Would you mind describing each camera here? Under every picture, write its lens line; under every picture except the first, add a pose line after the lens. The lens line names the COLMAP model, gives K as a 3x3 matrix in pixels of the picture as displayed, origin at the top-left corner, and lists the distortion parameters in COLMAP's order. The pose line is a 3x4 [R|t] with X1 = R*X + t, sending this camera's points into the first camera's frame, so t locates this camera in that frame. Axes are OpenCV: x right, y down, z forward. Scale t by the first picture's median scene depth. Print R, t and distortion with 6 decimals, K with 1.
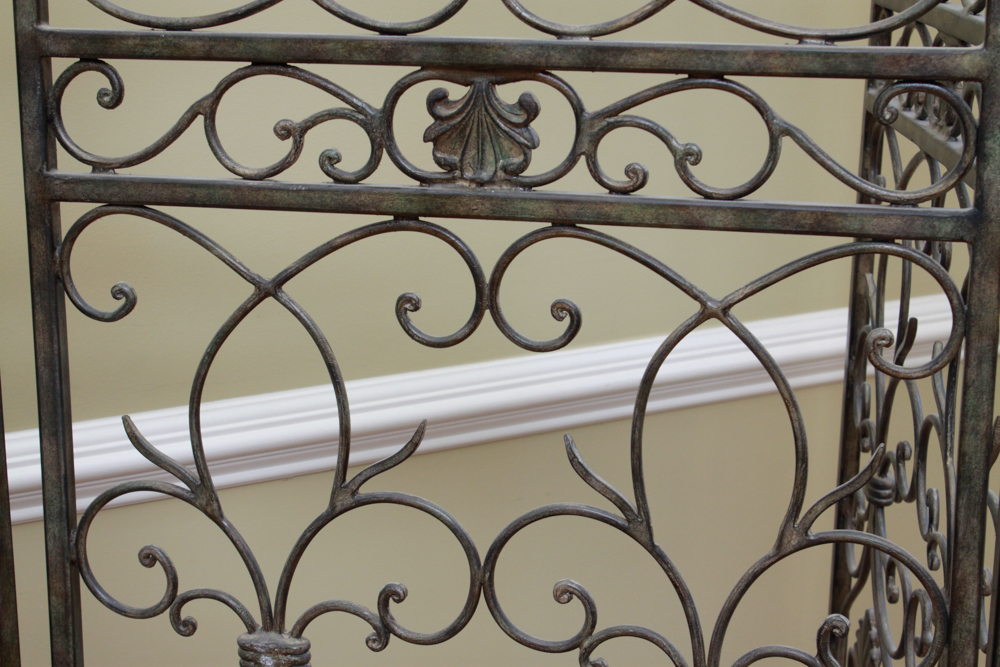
lens RADIAL K [[1866.1, 0, 493.6], [0, 1866.1, 302.0], [0, 0, 1]] dist [0.039869, 0.000000]
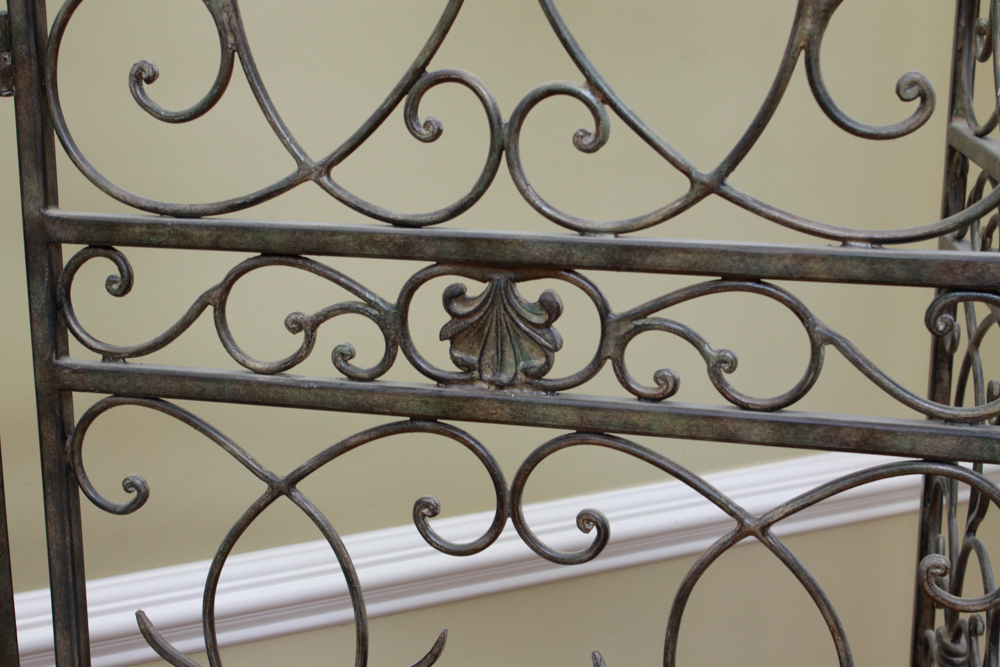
lens RADIAL K [[1732.8, 0, 492.5], [0, 1732.8, 319.9], [0, 0, 1]] dist [0.016985, 0.000000]
pose [[0.997230, 0.003509, -0.074297, 0.050693], [-0.004091, 0.999962, -0.007680, -0.085404], [0.074267, 0.007963, 0.997207, 0.132002]]
